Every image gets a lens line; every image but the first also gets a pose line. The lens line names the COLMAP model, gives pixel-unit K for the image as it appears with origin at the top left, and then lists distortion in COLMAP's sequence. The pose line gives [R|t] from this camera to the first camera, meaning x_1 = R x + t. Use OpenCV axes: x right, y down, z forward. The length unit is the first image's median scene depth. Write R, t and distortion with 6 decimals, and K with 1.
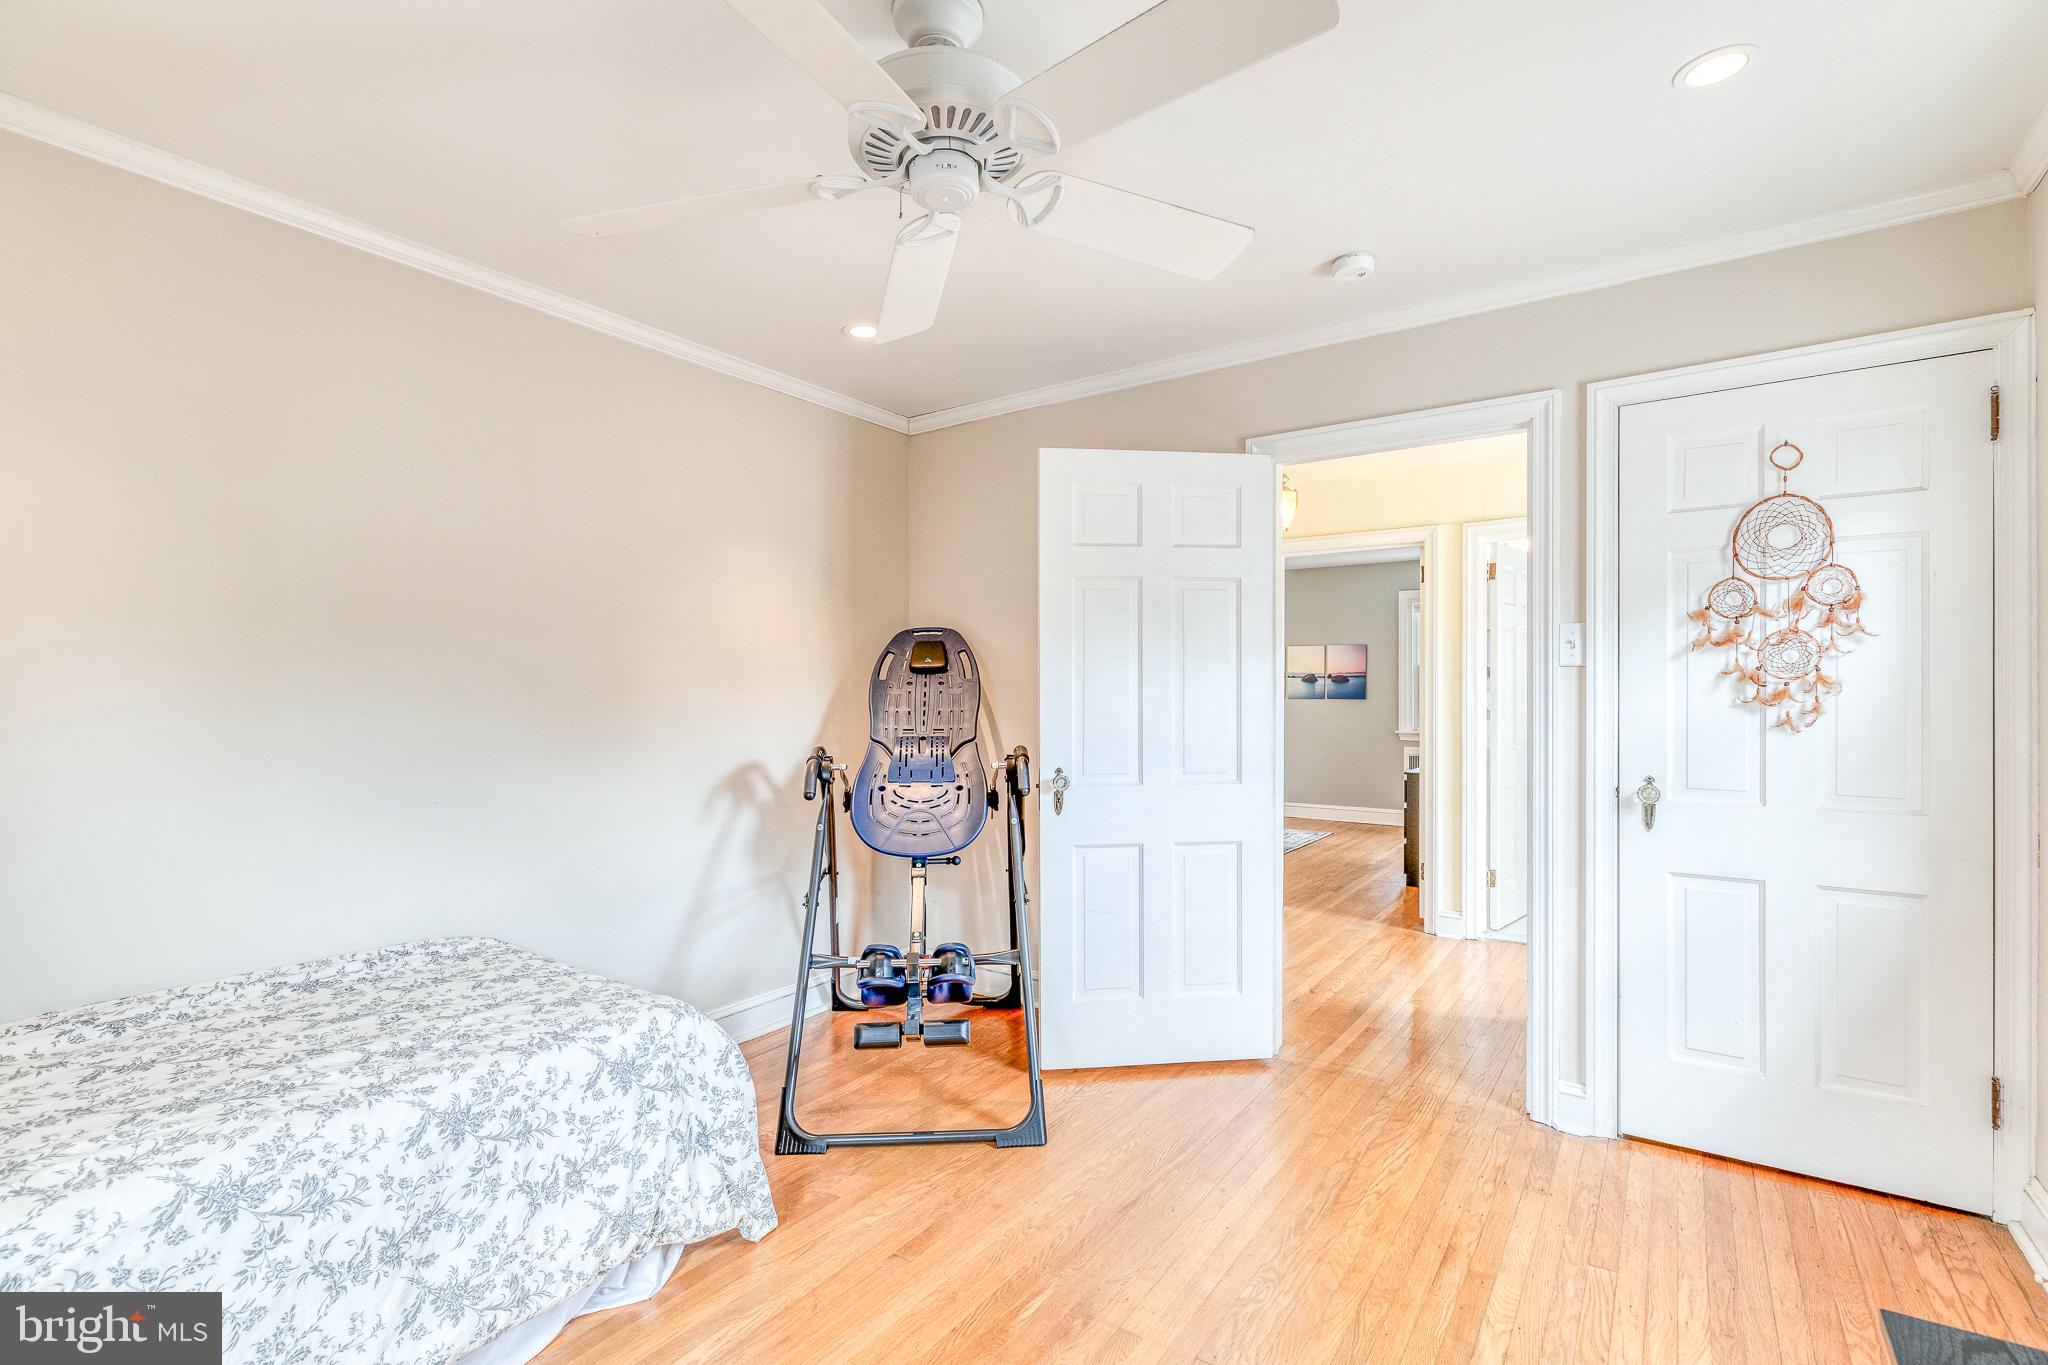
lens RADIAL K [[922.6, 0, 1024.0], [0, 922.6, 682.5], [0, 0, 1]] dist [0.001052, -0.000150]
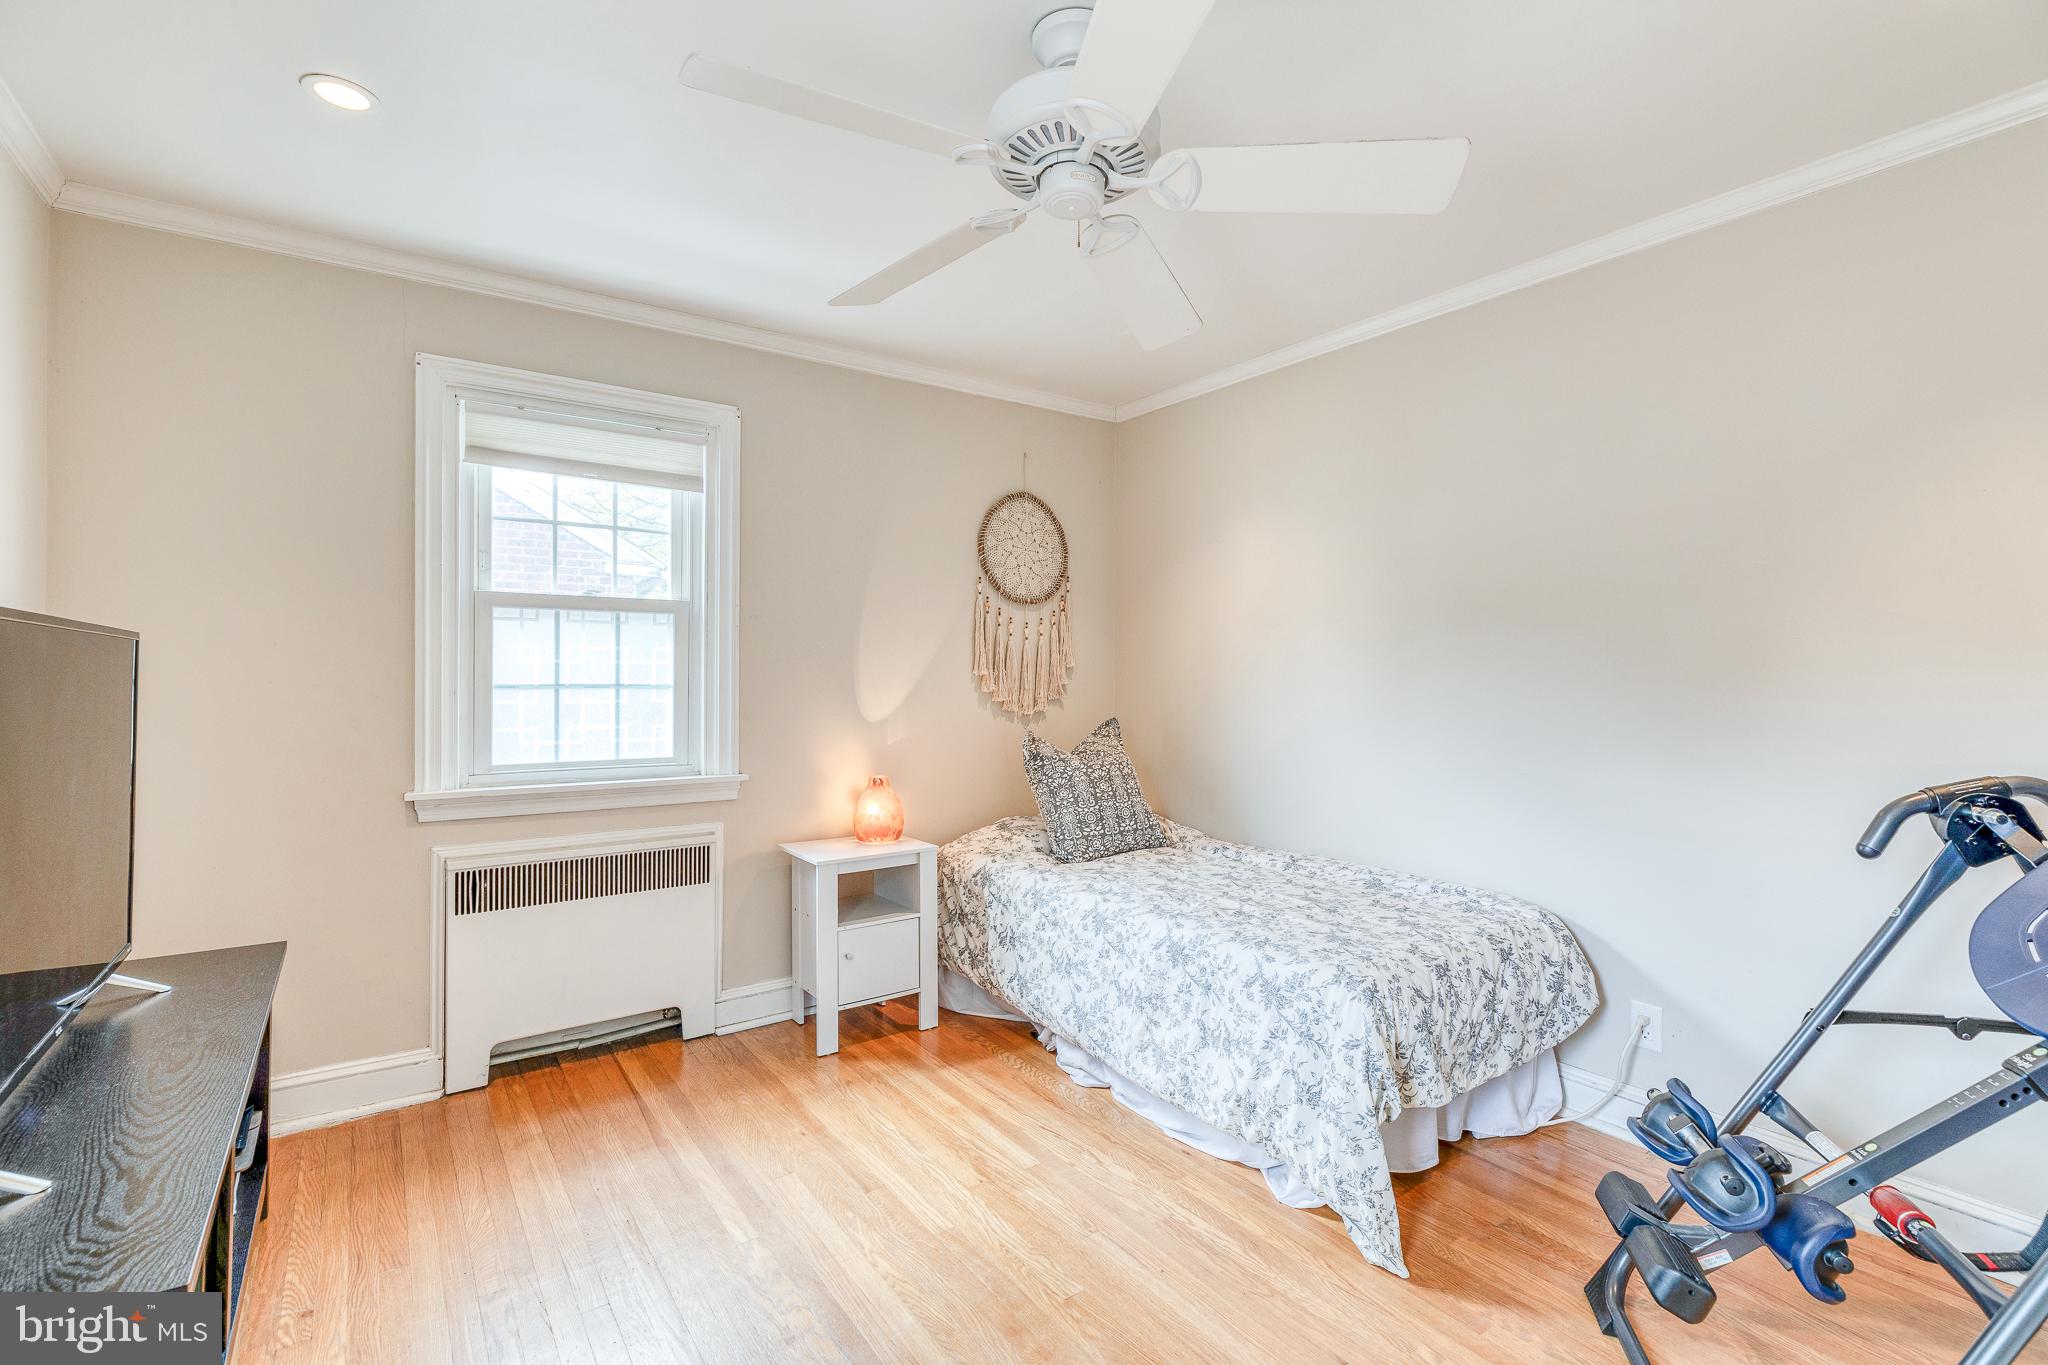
lens RADIAL K [[921.4, 0, 1035.7], [0, 921.4, 671.0], [0, 0, 1]] dist [0.004956, 0.000172]
pose [[-0.315617, 0.001473, -0.948885, 0.818283], [0.004723, 0.999989, -0.000019, 0.007569], [0.948875, -0.004488, -0.315621, 1.133403]]
